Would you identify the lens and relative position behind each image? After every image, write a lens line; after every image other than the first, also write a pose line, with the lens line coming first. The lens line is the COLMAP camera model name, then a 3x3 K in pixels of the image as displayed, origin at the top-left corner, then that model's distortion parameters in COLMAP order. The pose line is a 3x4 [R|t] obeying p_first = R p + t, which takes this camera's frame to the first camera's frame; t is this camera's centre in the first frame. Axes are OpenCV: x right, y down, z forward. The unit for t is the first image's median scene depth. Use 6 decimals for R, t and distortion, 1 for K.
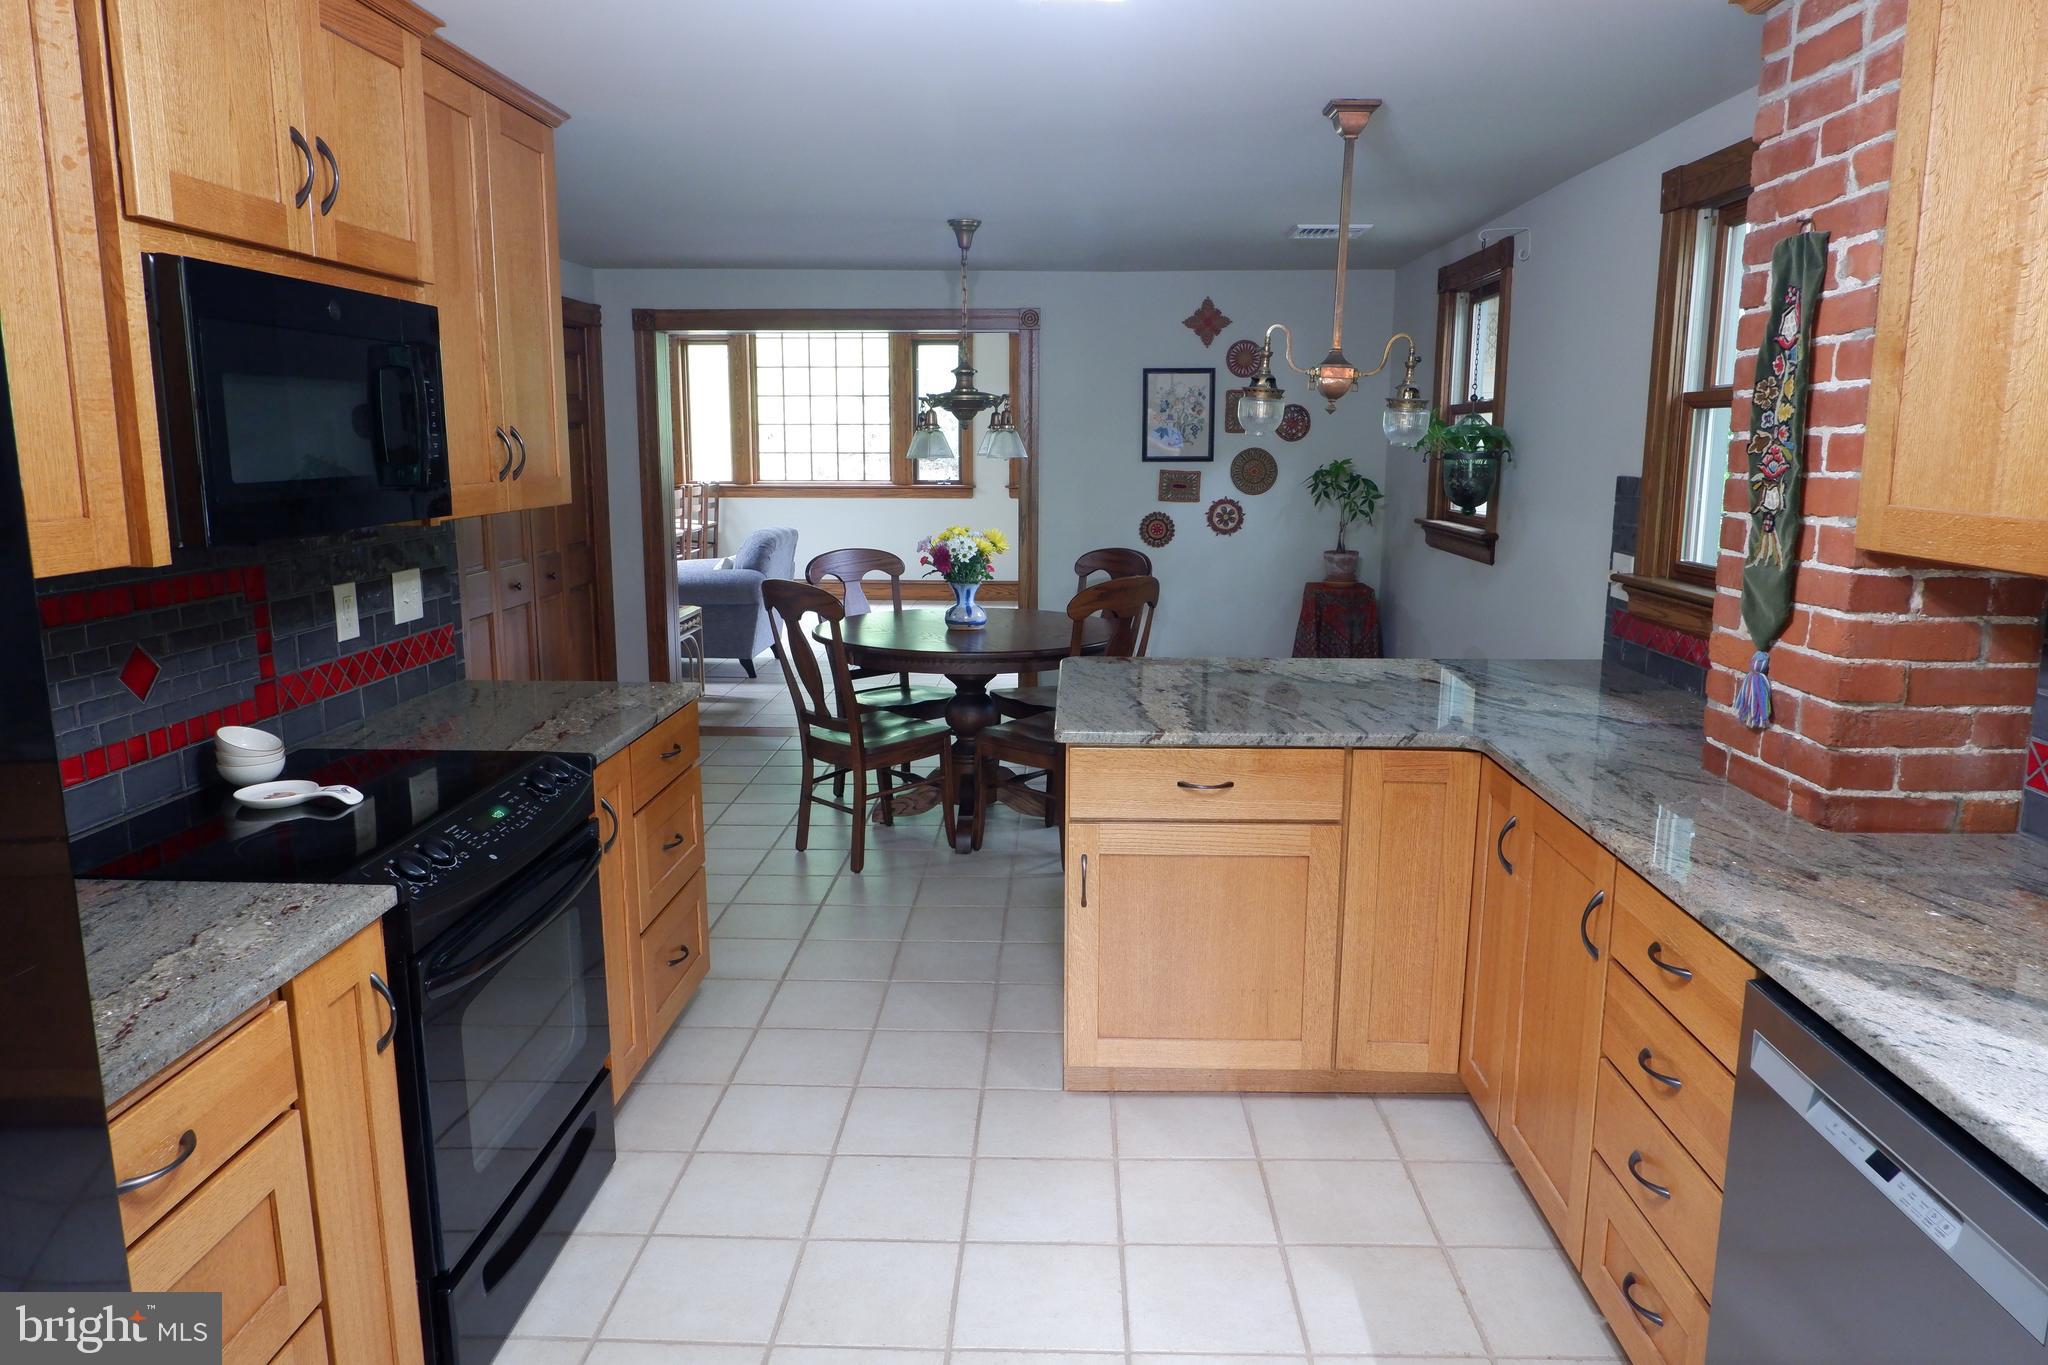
lens RADIAL K [[1334.8, 0, 1031.2], [0, 1334.8, 676.0], [0, 0, 1]] dist [-0.007736, 0.000770]
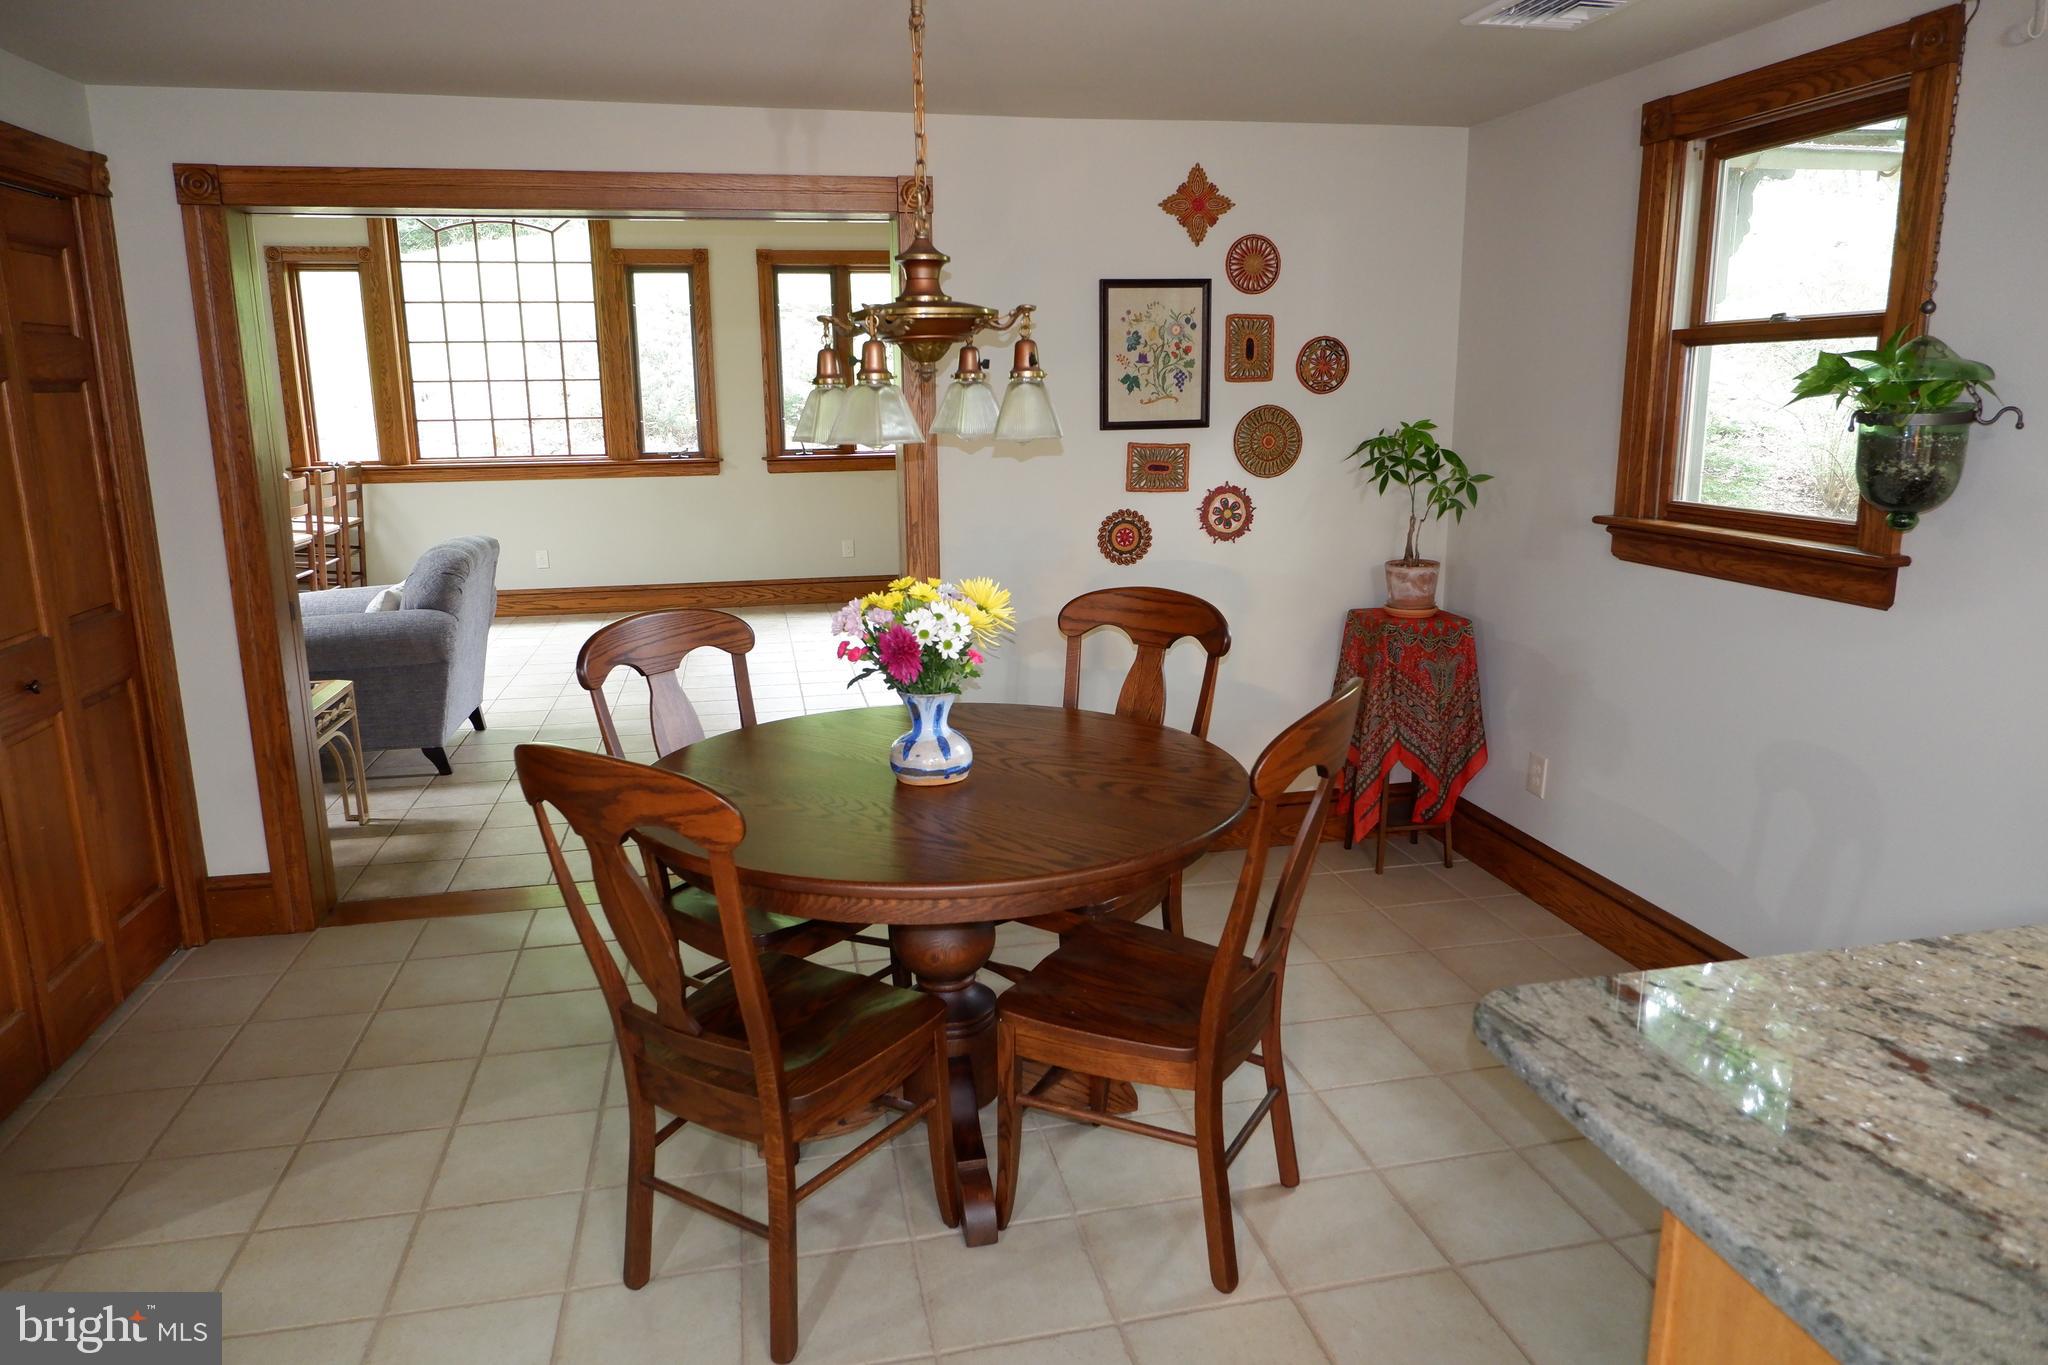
lens RADIAL K [[1334.8, 0, 1031.2], [0, 1334.8, 676.0], [0, 0, 1]] dist [-0.007736, 0.000770]
pose [[0.971494, -0.064372, 0.228156, -0.098822], [0.056505, 0.997566, 0.040855, -0.072677], [-0.230231, -0.026799, 0.972767, 0.393379]]
